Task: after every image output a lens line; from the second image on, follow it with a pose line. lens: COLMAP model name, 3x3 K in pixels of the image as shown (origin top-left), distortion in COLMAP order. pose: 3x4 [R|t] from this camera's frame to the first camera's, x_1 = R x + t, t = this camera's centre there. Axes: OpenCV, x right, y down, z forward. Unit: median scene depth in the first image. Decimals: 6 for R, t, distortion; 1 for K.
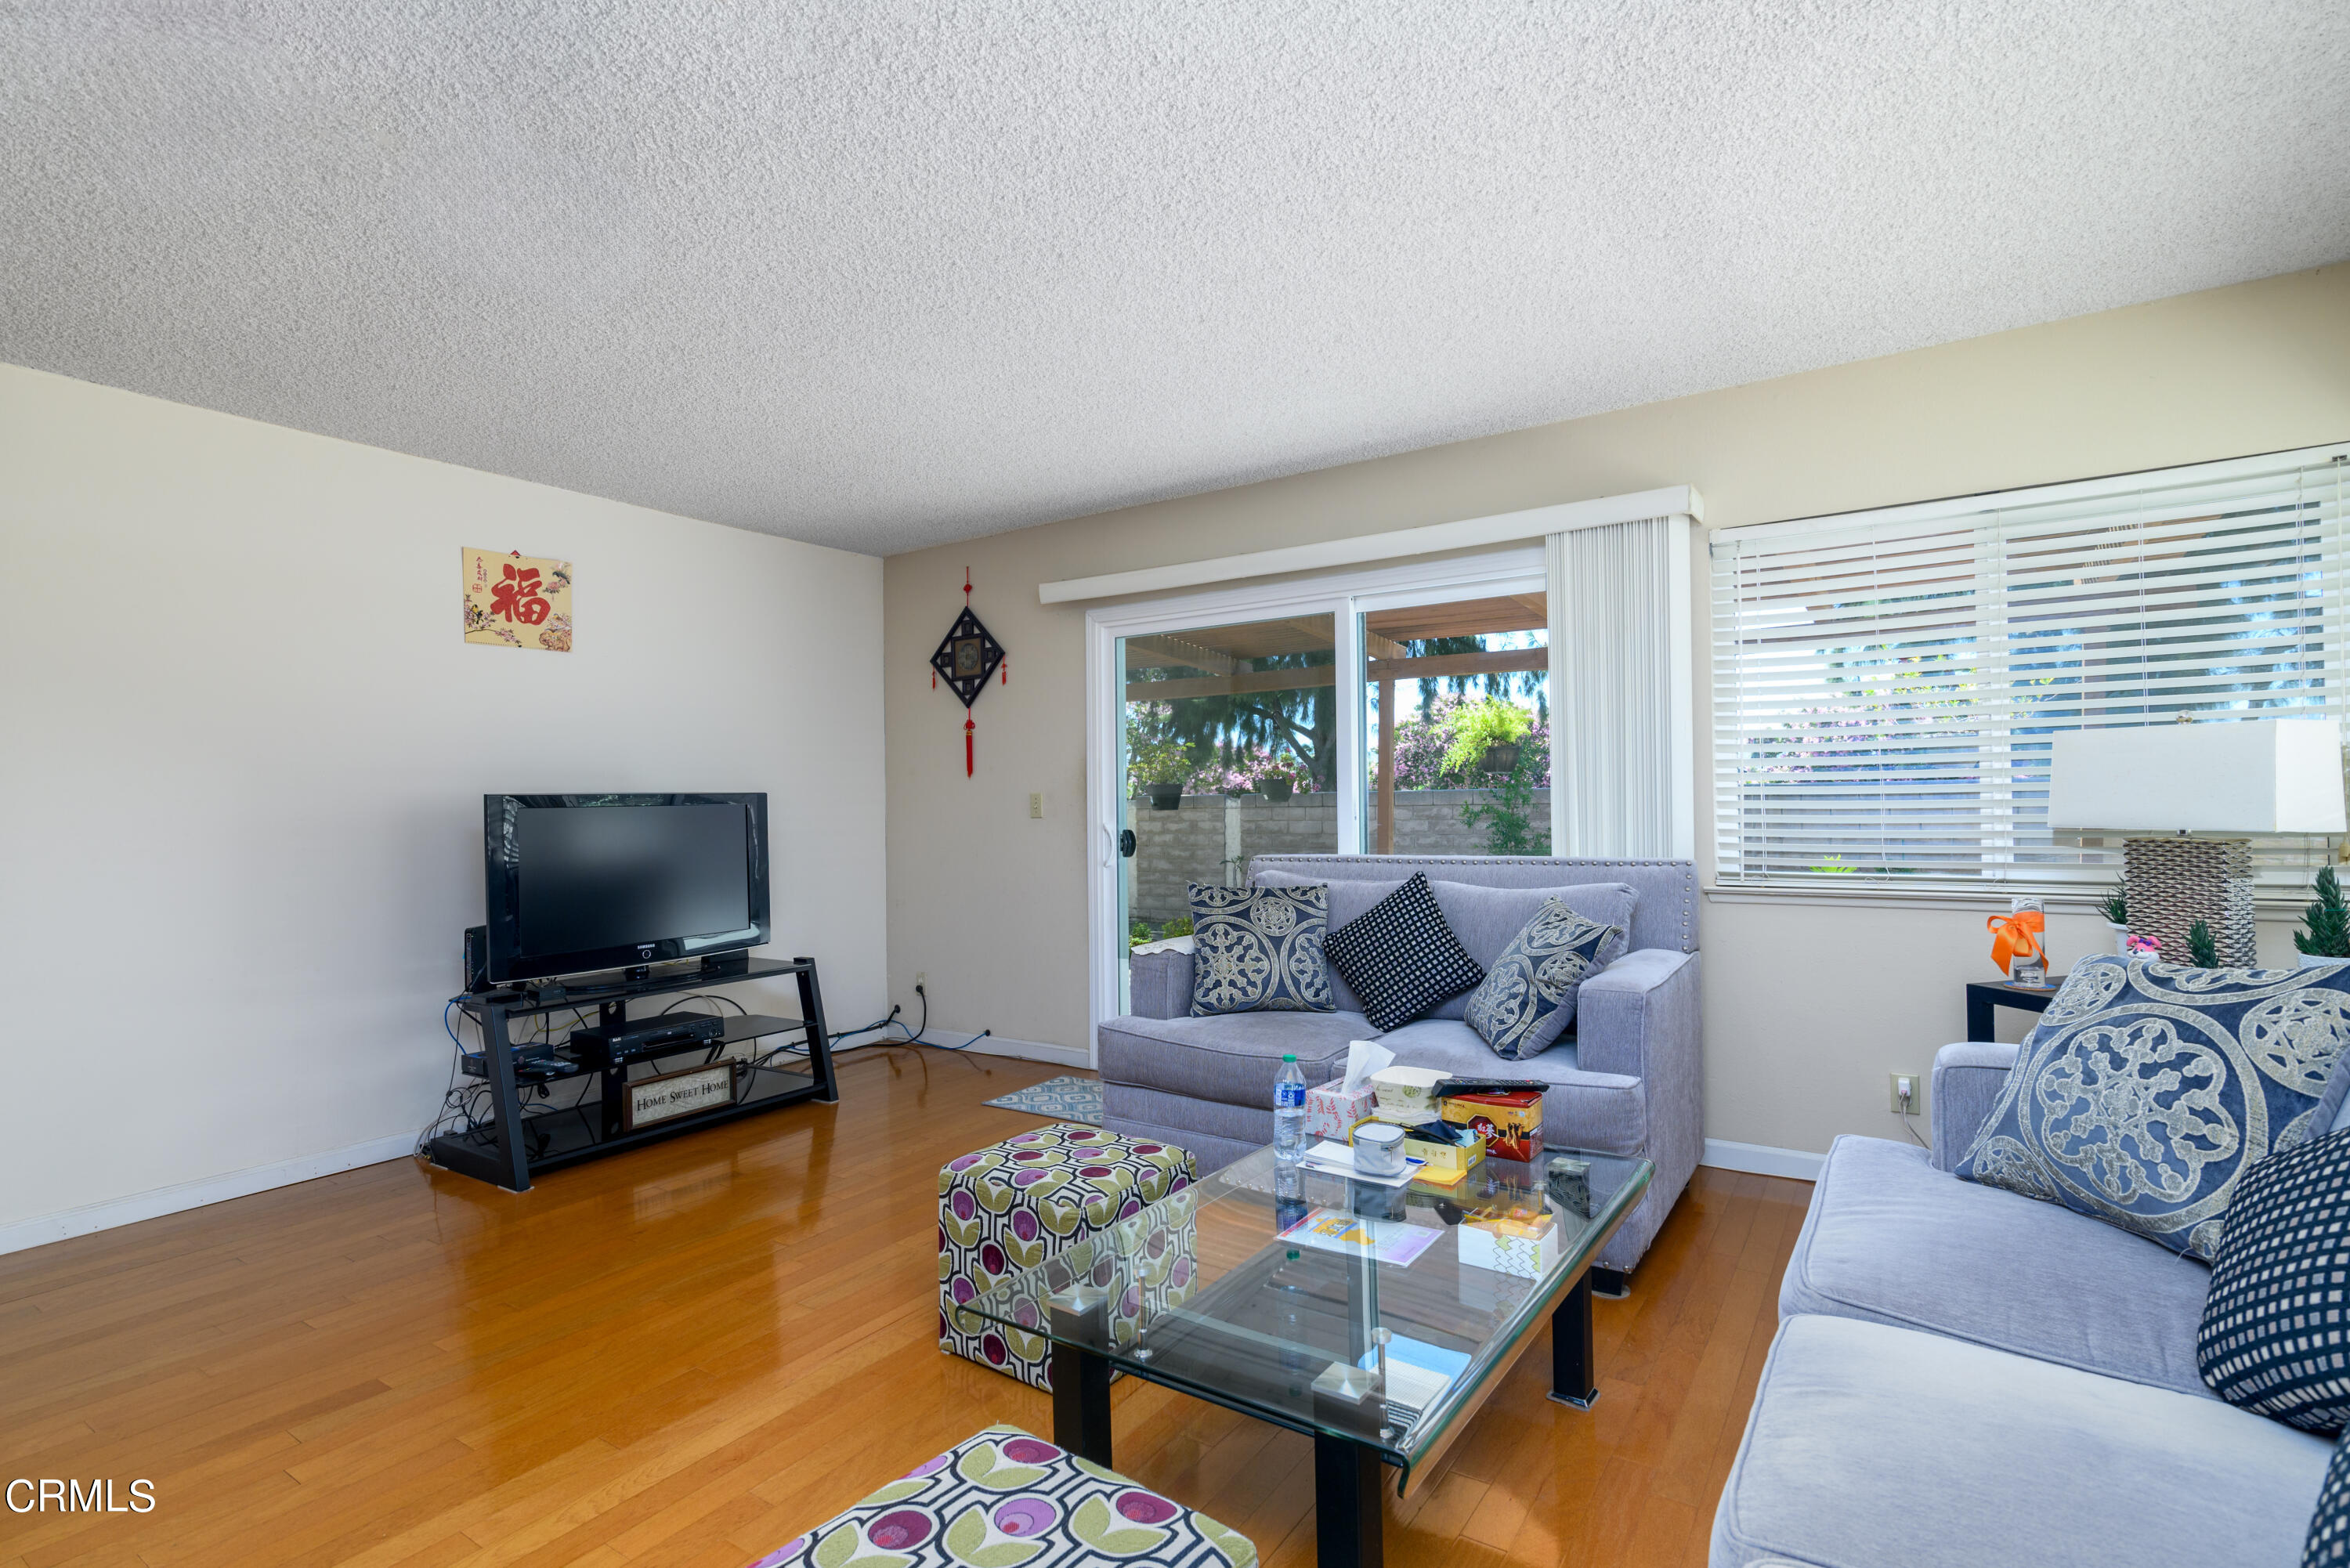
lens RADIAL K [[1146.4, 0, 1178.9], [0, 1146.4, 785.2], [0, 0, 1]] dist [0.008804, -0.000938]
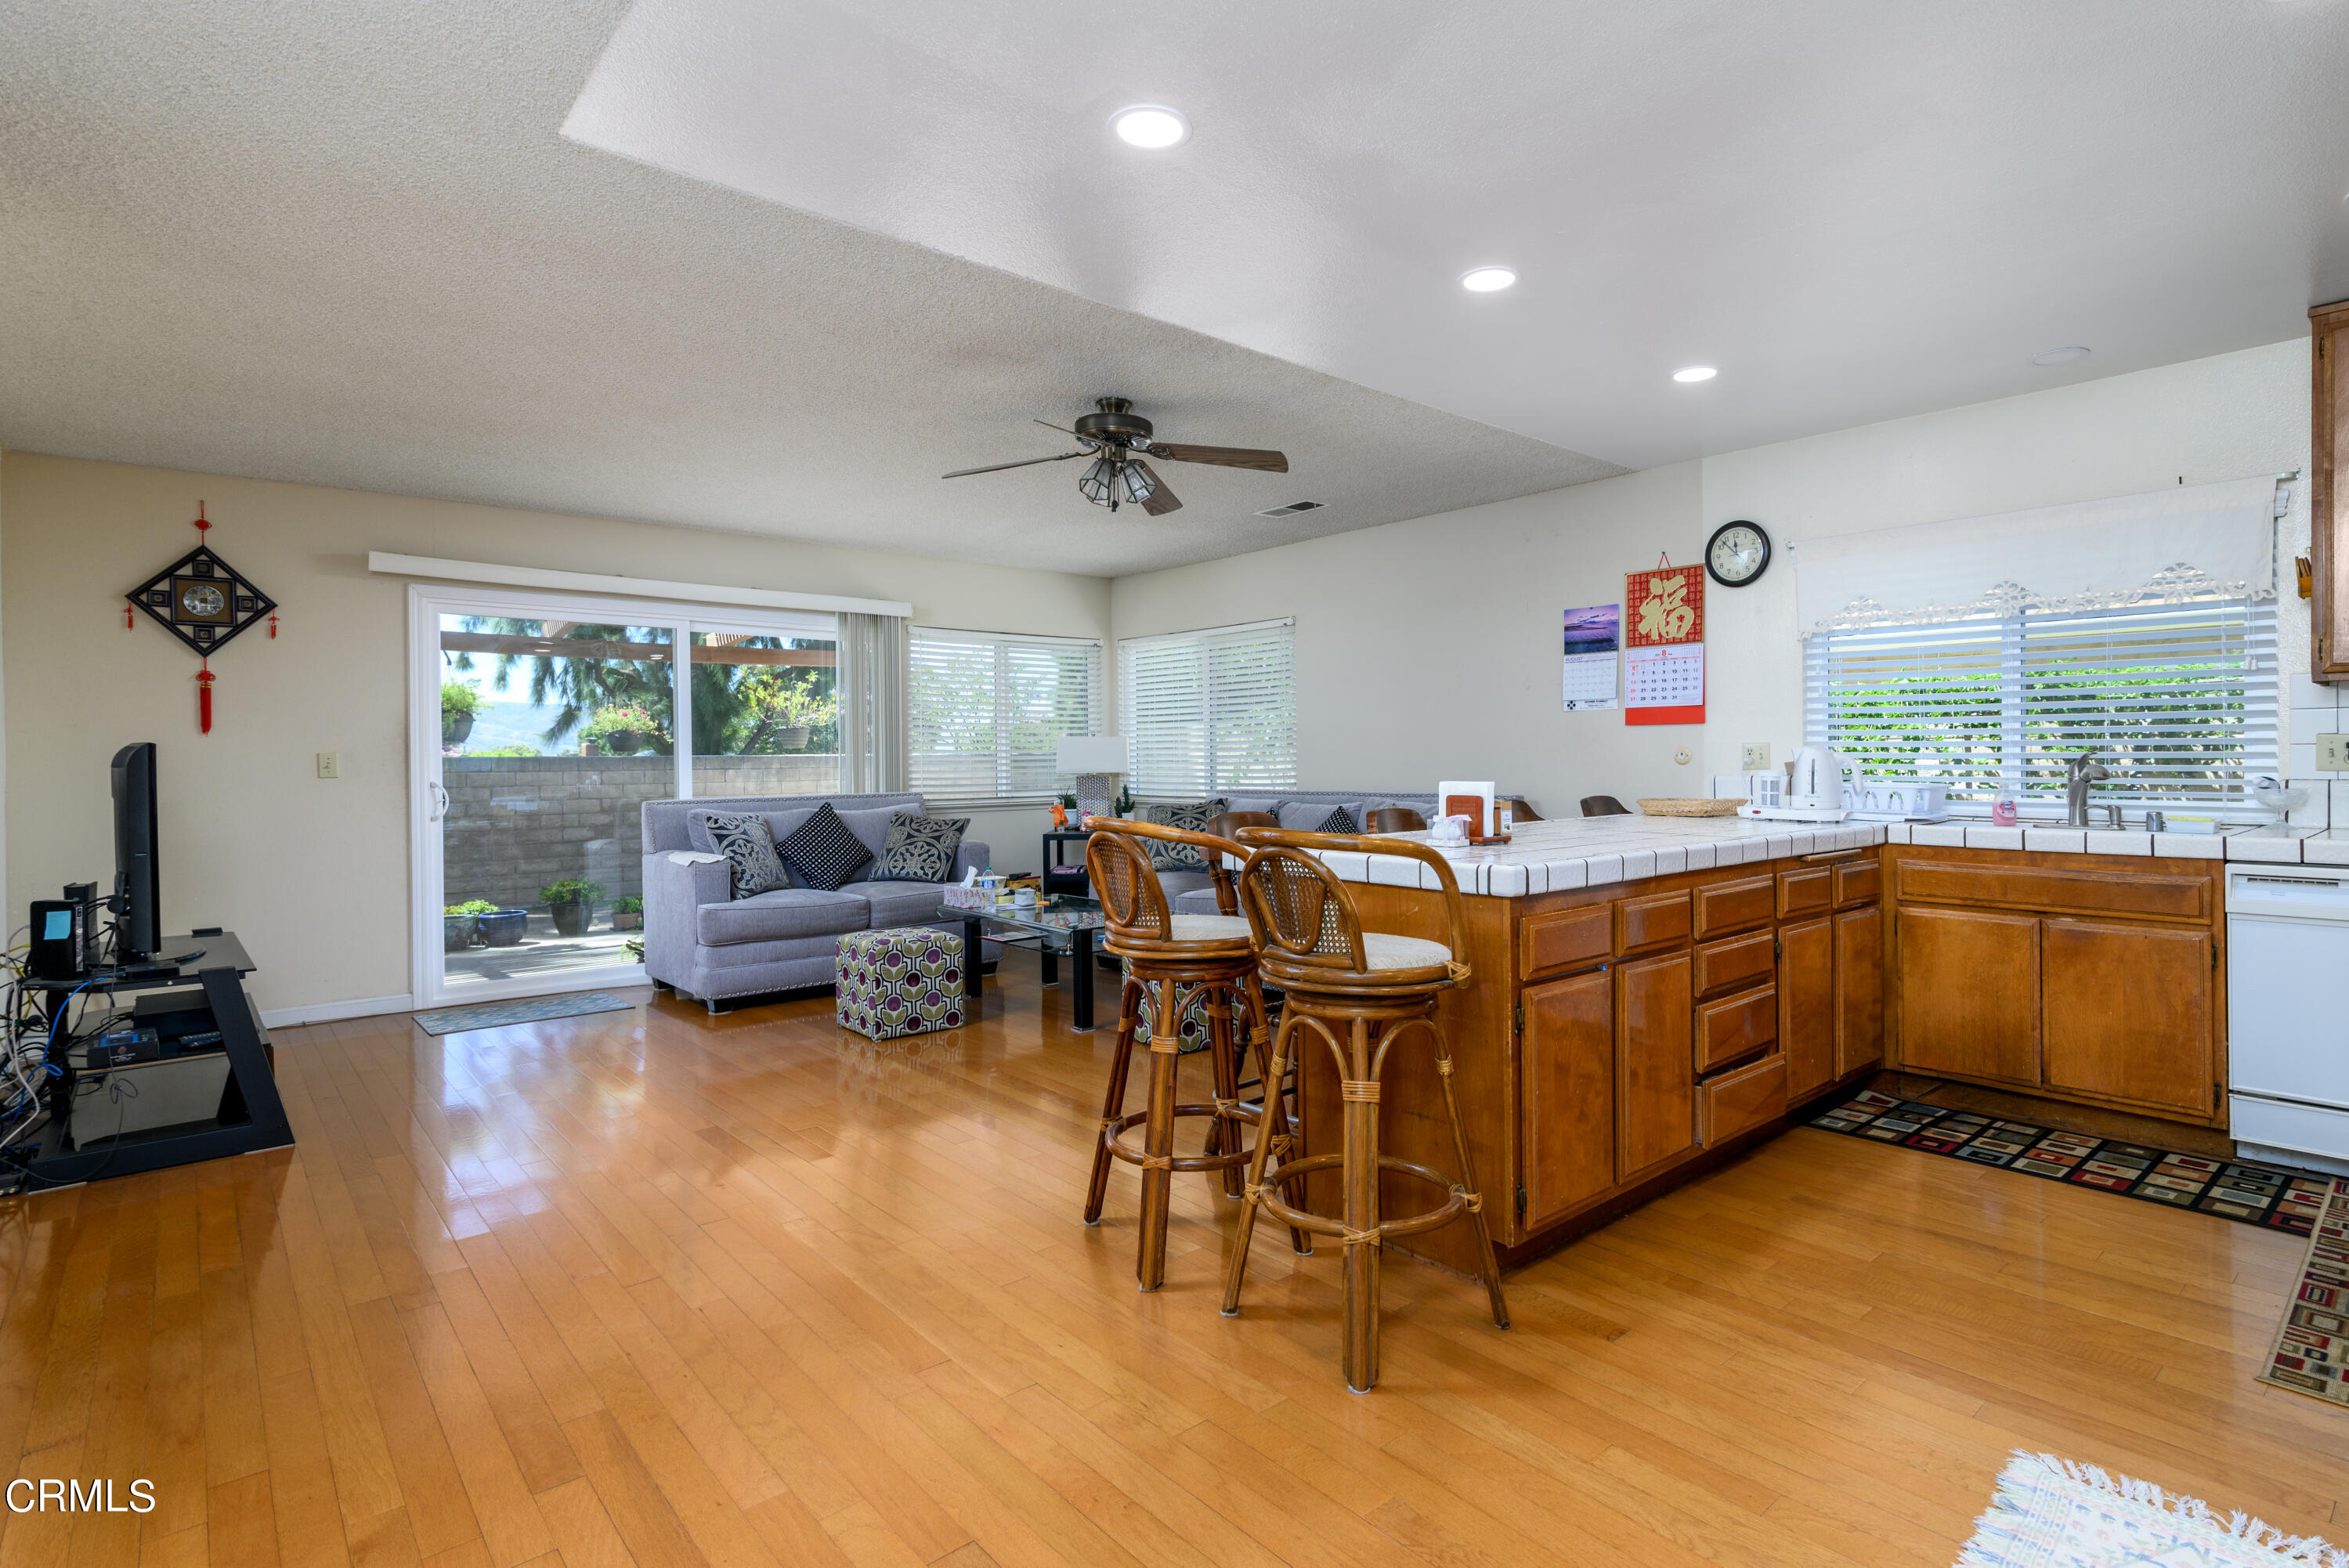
lens RADIAL K [[1146.0, 0, 1188.8], [0, 1146.0, 768.0], [0, 0, 1]] dist [0.008804, -0.000938]
pose [[0.254385, 0.010932, 0.967041, -0.872084], [-0.002302, 0.999940, -0.010698, 0.028194], [-0.967100, 0.000495, 0.254394, 0.019419]]
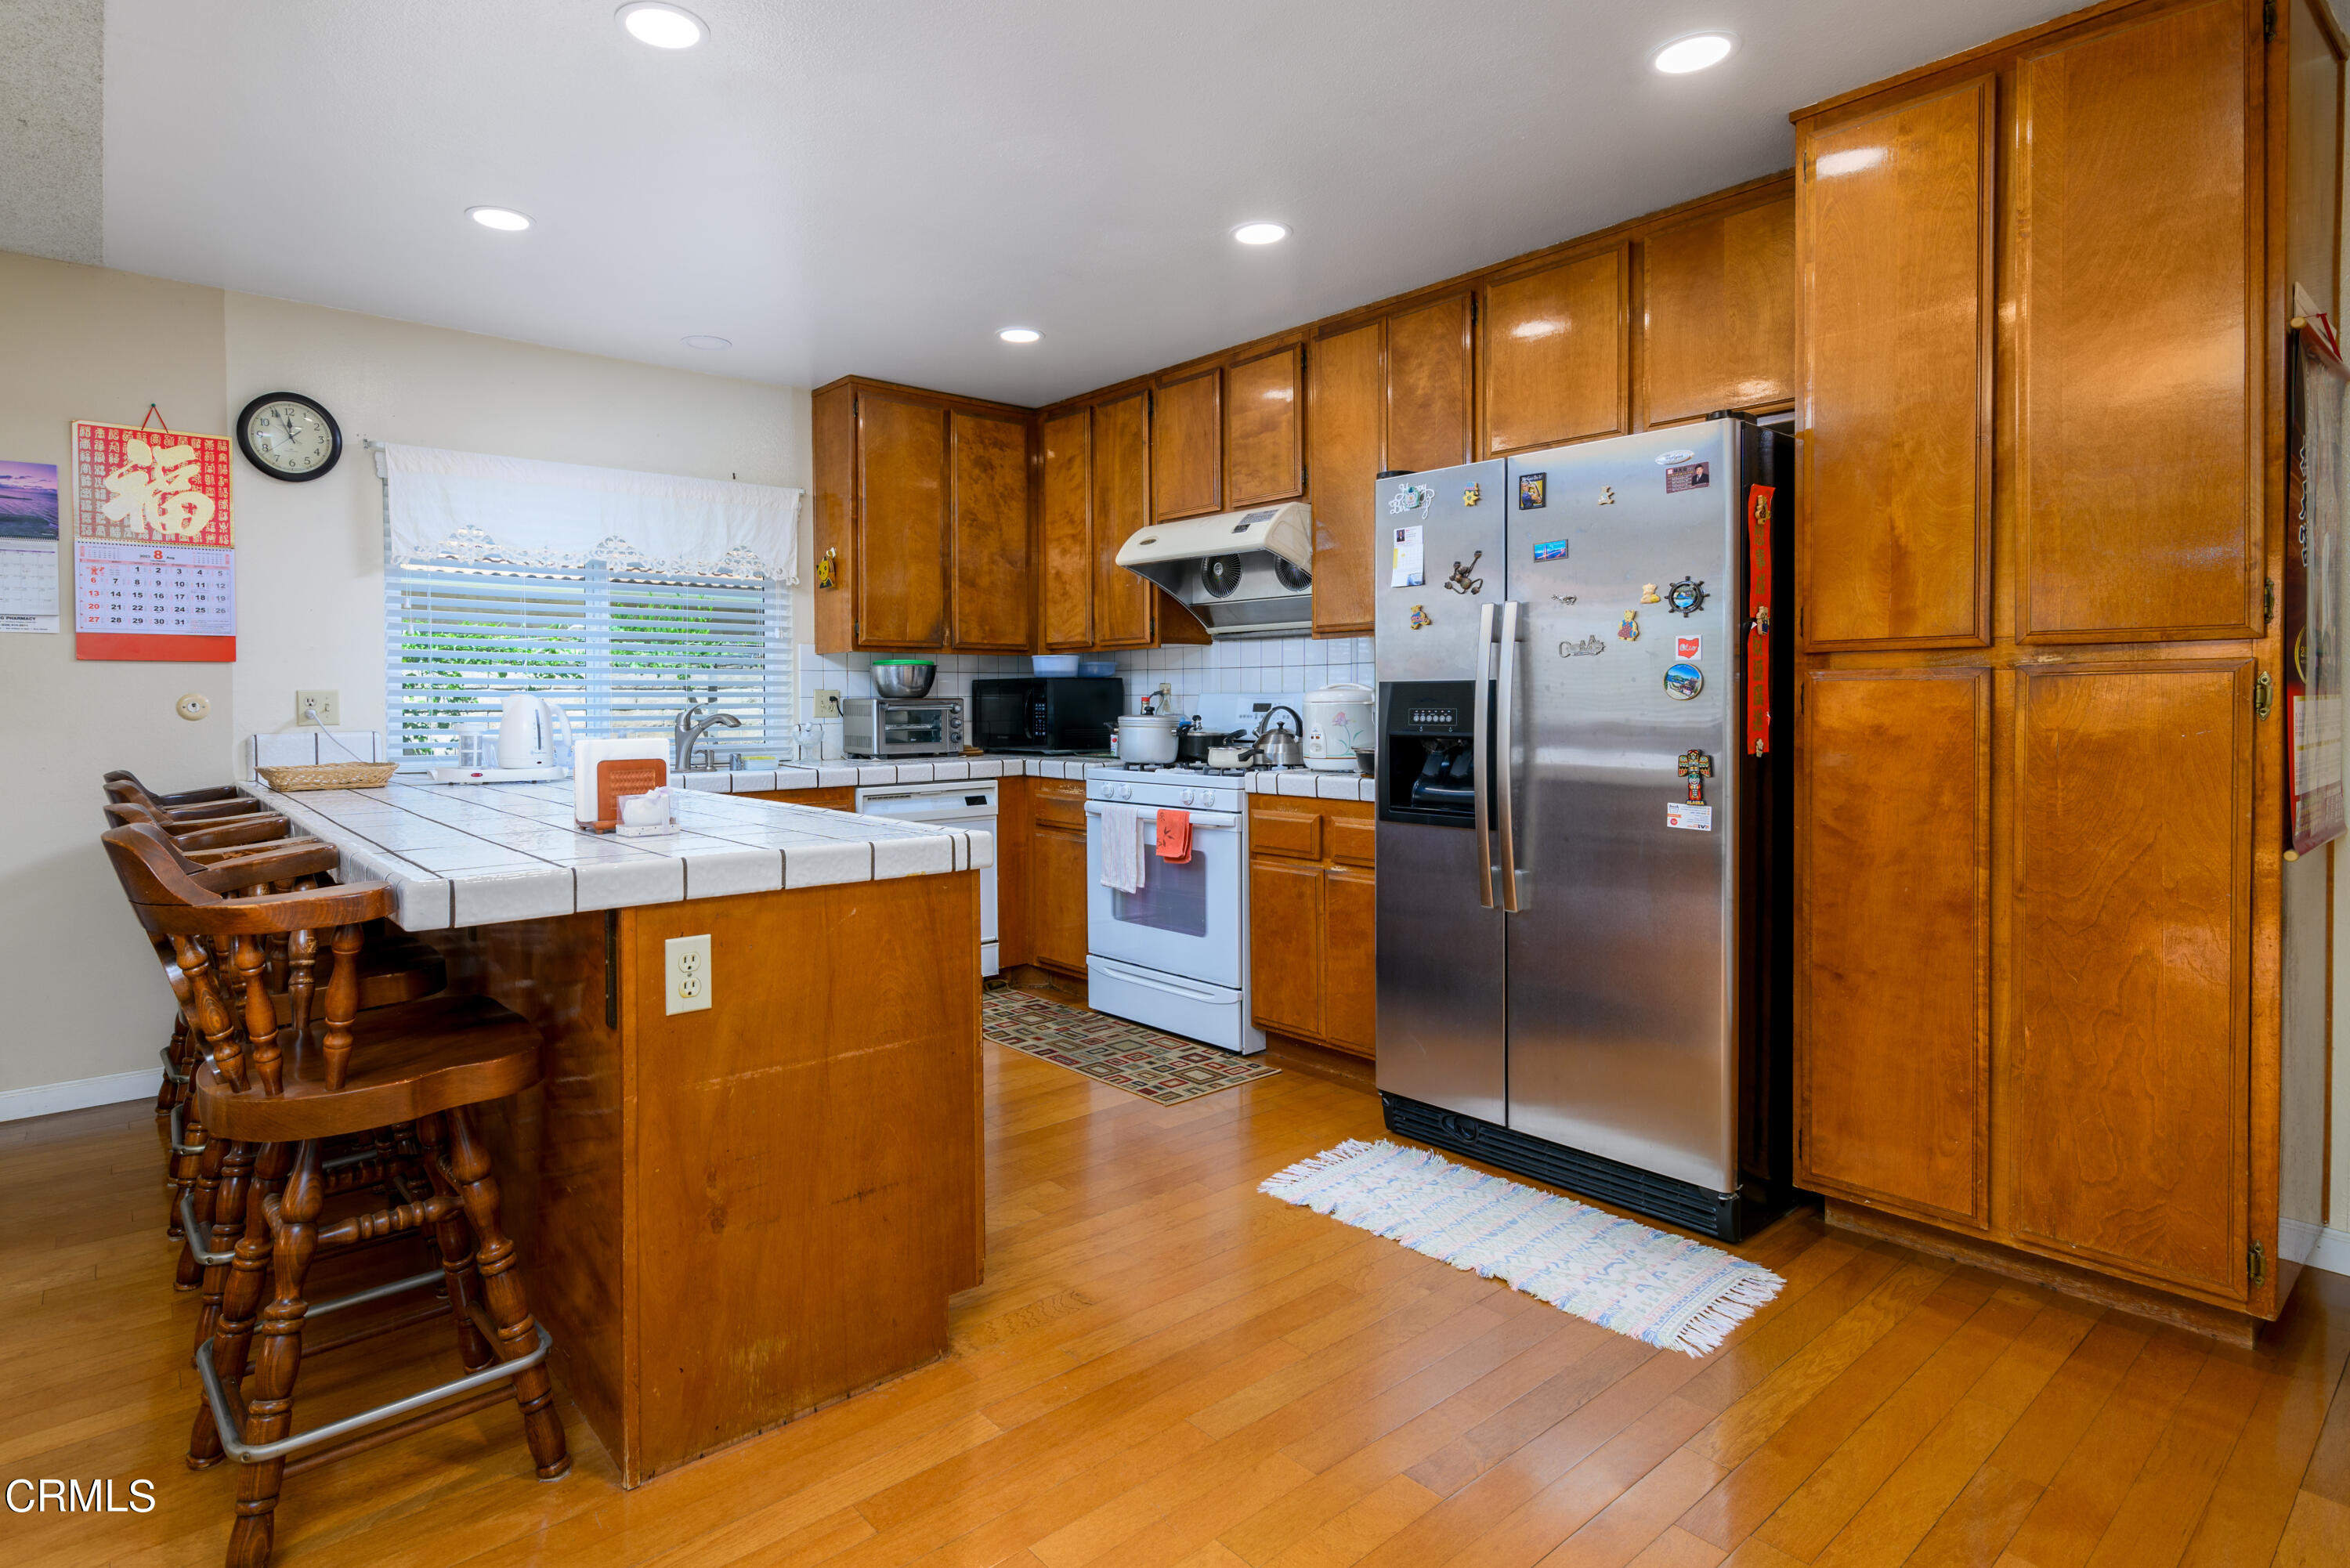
lens RADIAL K [[1224.1, 0, 1130.2], [0, 1224.1, 715.3], [0, 0, 1]] dist [0.004888, 0.000494]
pose [[-0.960458, 0.024399, 0.277354, -0.566772], [0.026193, 0.999653, 0.002765, 0.023818], [-0.277191, 0.009921, -0.960764, 0.383832]]
